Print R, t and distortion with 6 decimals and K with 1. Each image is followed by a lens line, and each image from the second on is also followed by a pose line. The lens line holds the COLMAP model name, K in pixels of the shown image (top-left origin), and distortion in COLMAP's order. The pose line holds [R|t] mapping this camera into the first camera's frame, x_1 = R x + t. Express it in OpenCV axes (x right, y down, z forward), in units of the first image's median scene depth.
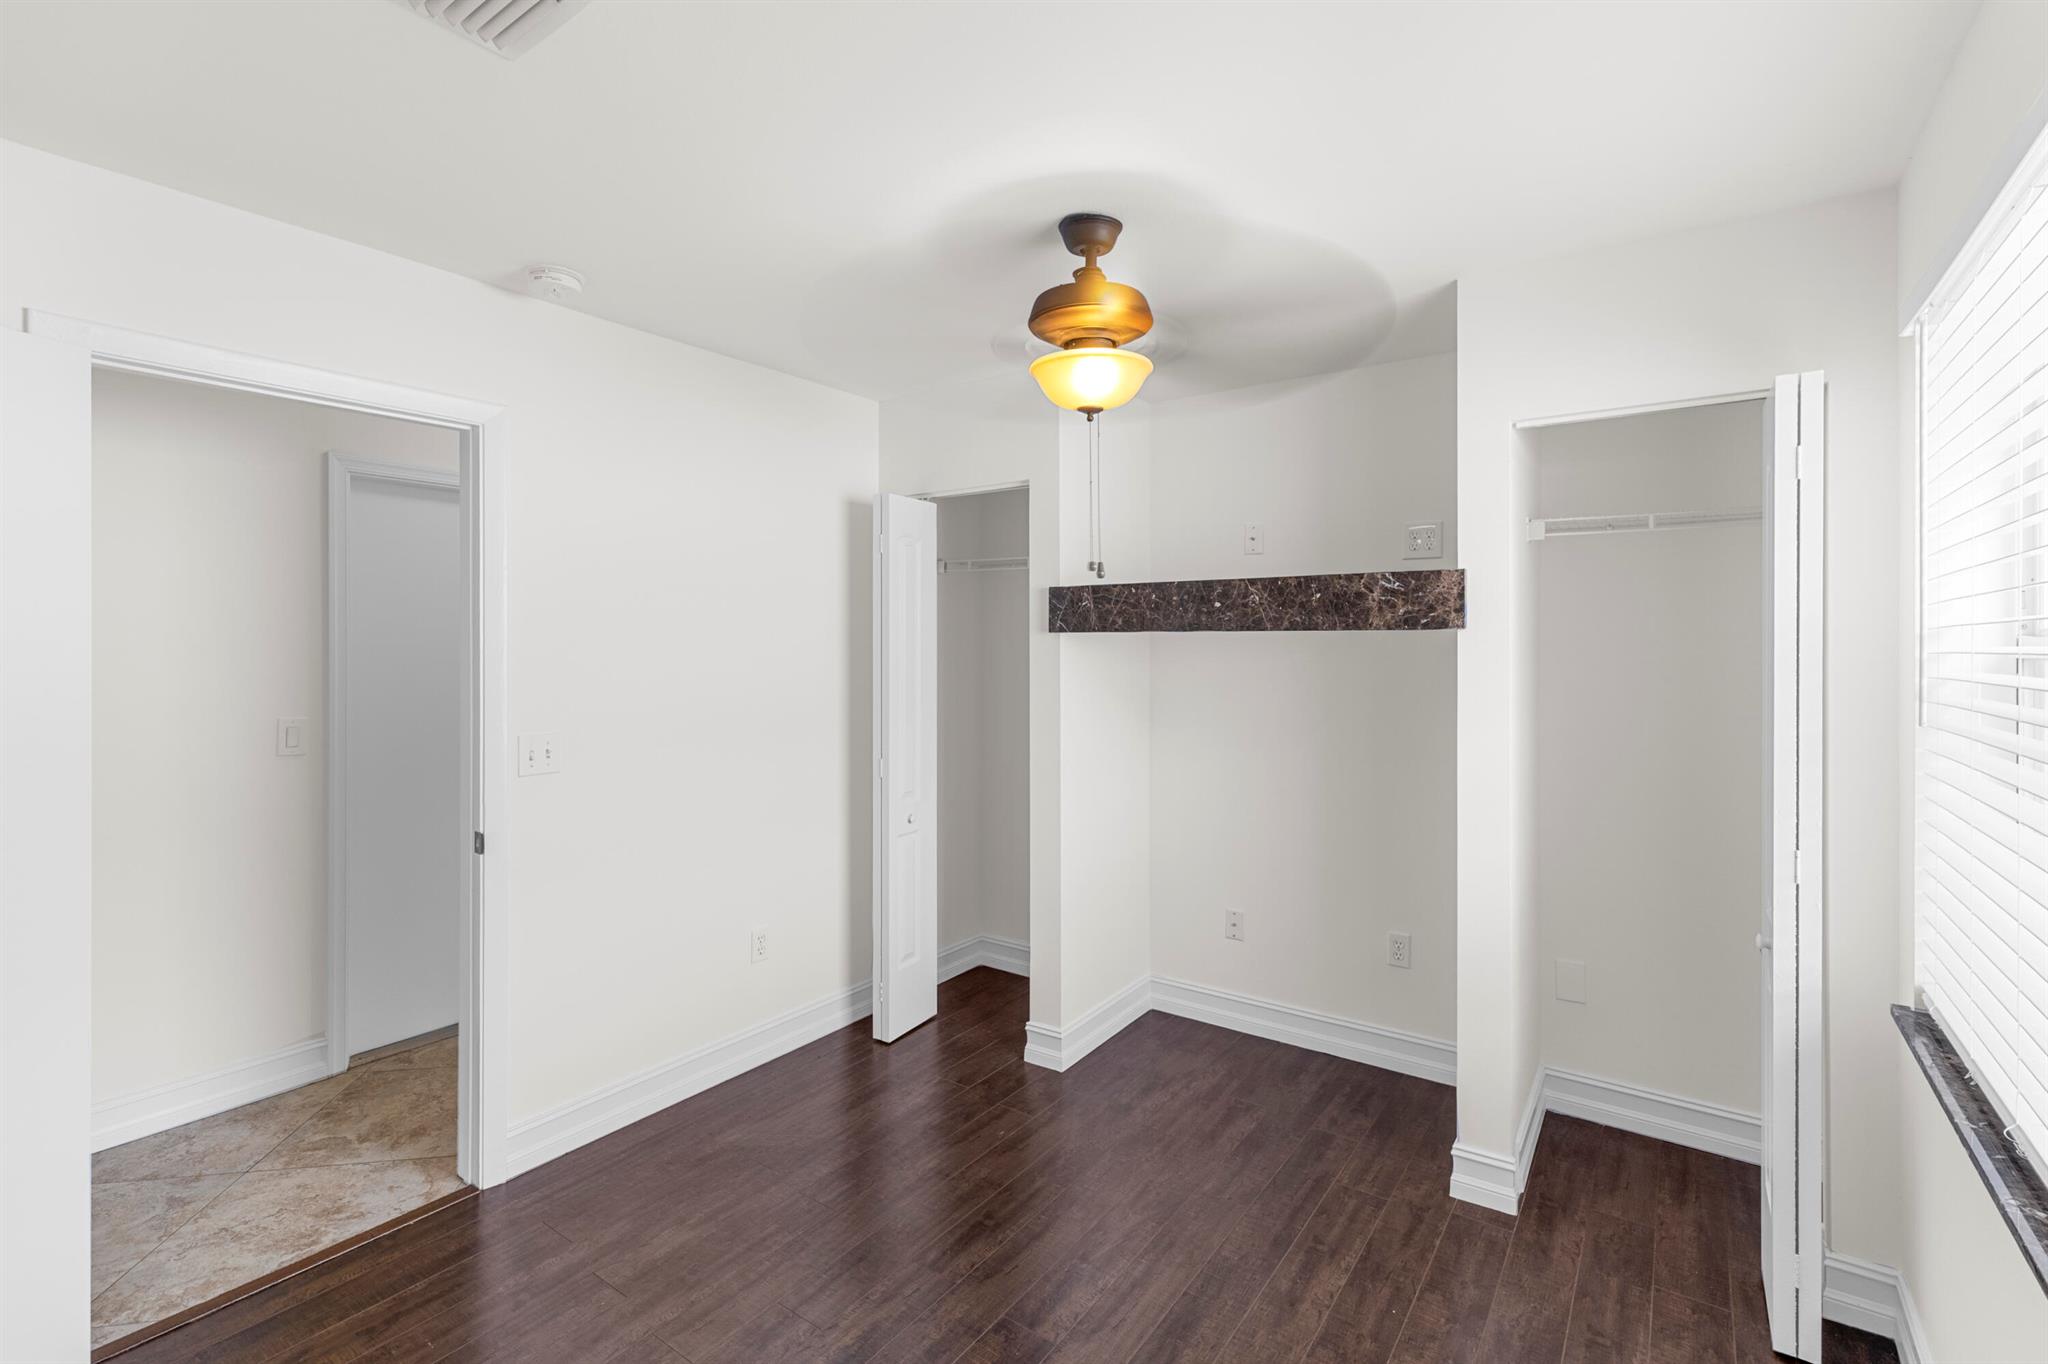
lens RADIAL K [[921.1, 0, 1022.9], [0, 921.1, 661.3], [0, 0, 1]] dist [0.007944, -0.001480]
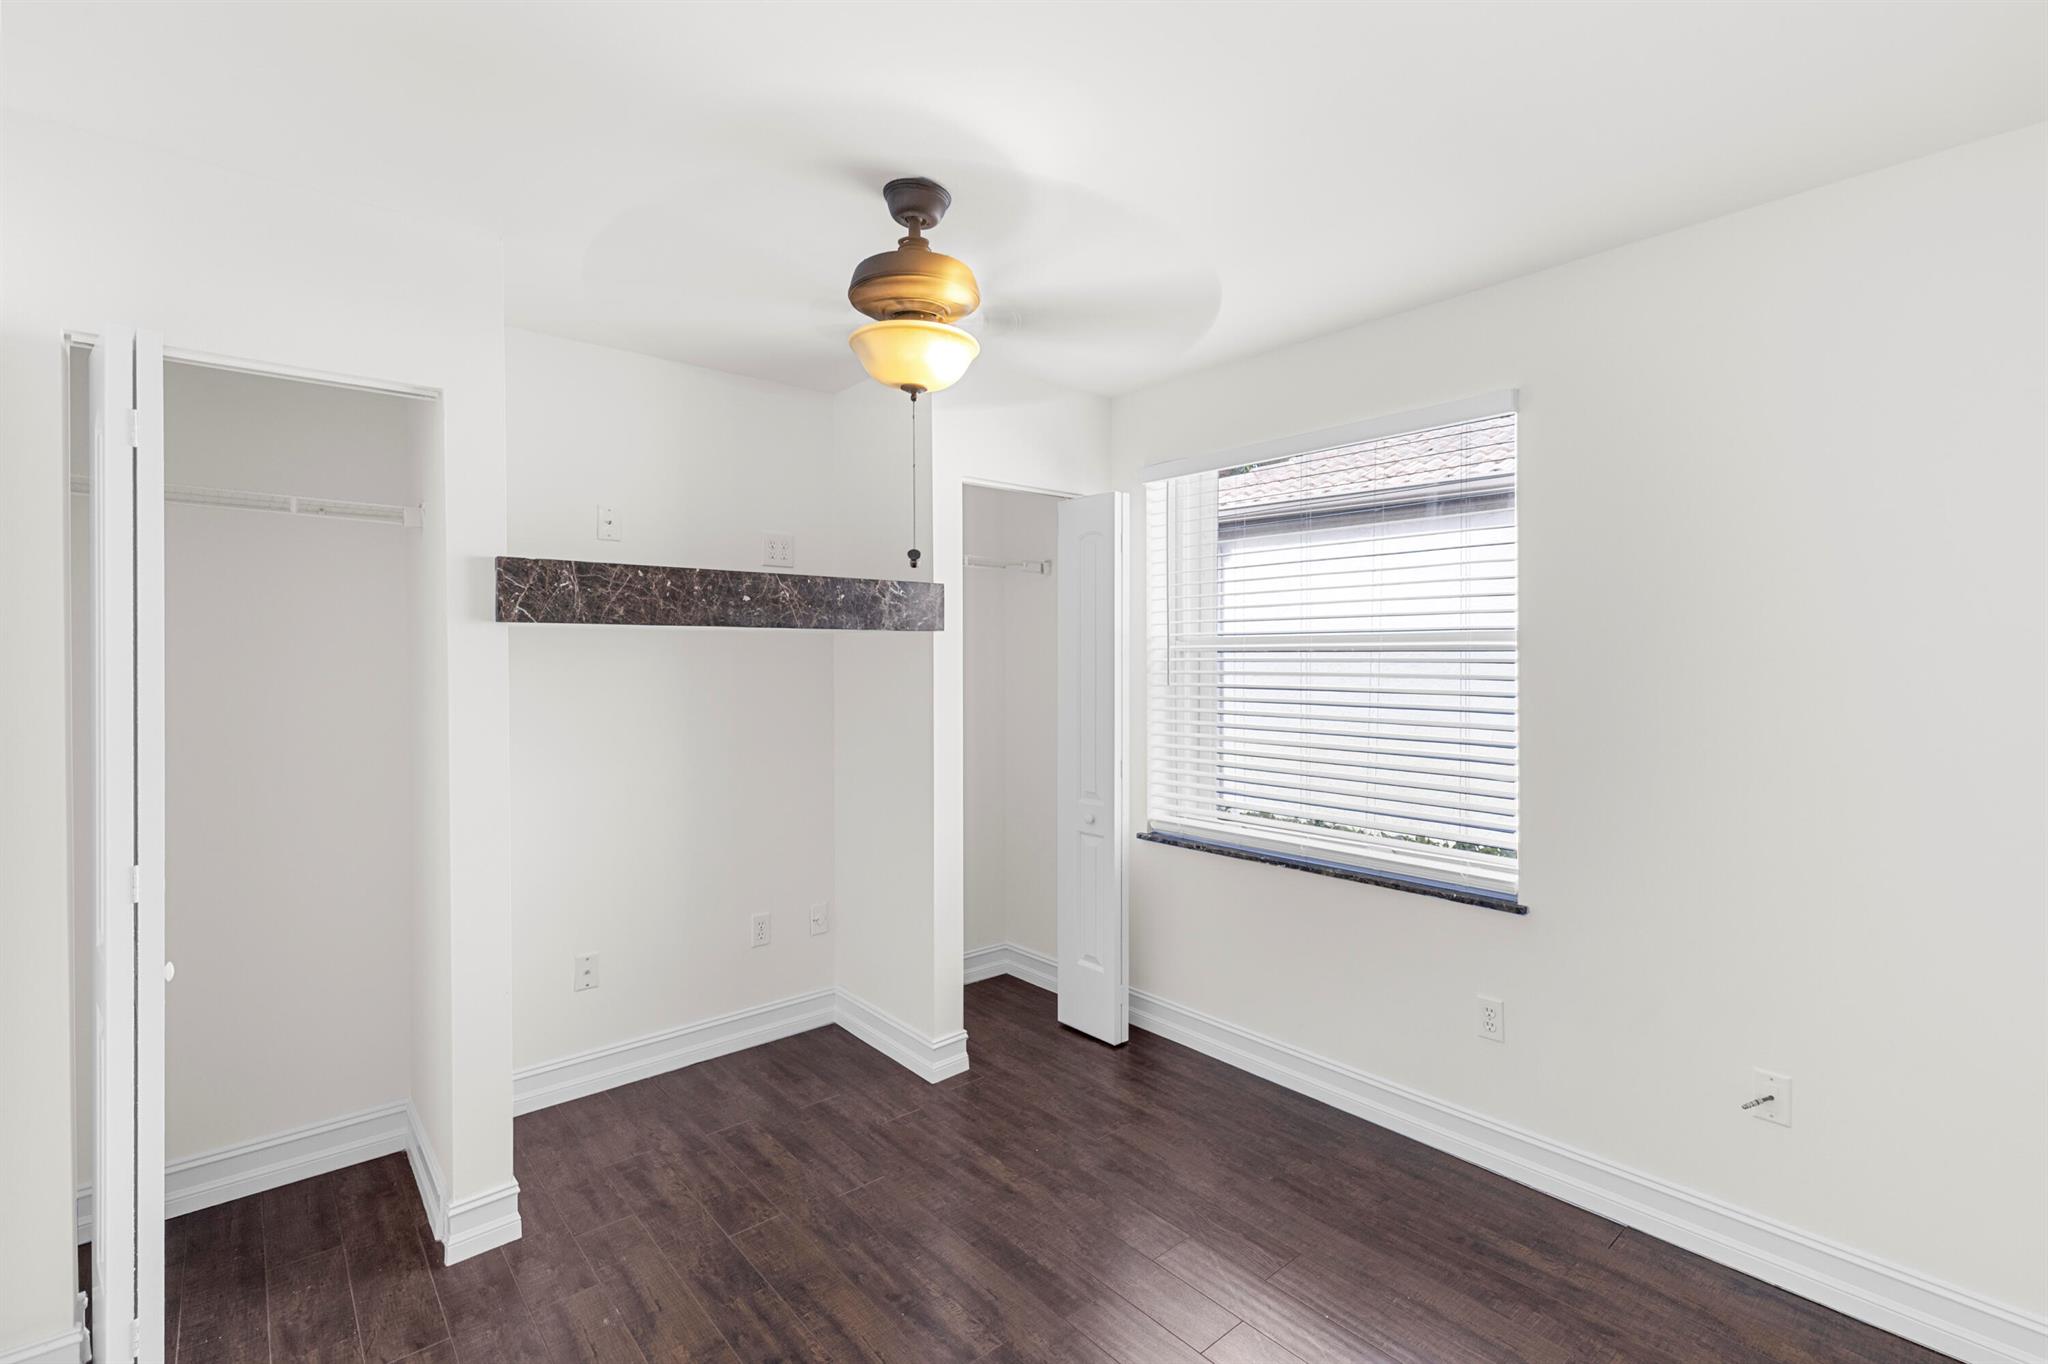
lens RADIAL K [[921.1, 0, 1021.7], [0, 921.1, 668.8], [0, 0, 1]] dist [0.007944, -0.001480]
pose [[0.241869, -0.014250, 0.970204, -0.630612], [0.017585, 0.999792, 0.010301, 0.005048], [-0.970150, 0.014570, 0.242069, 0.506969]]
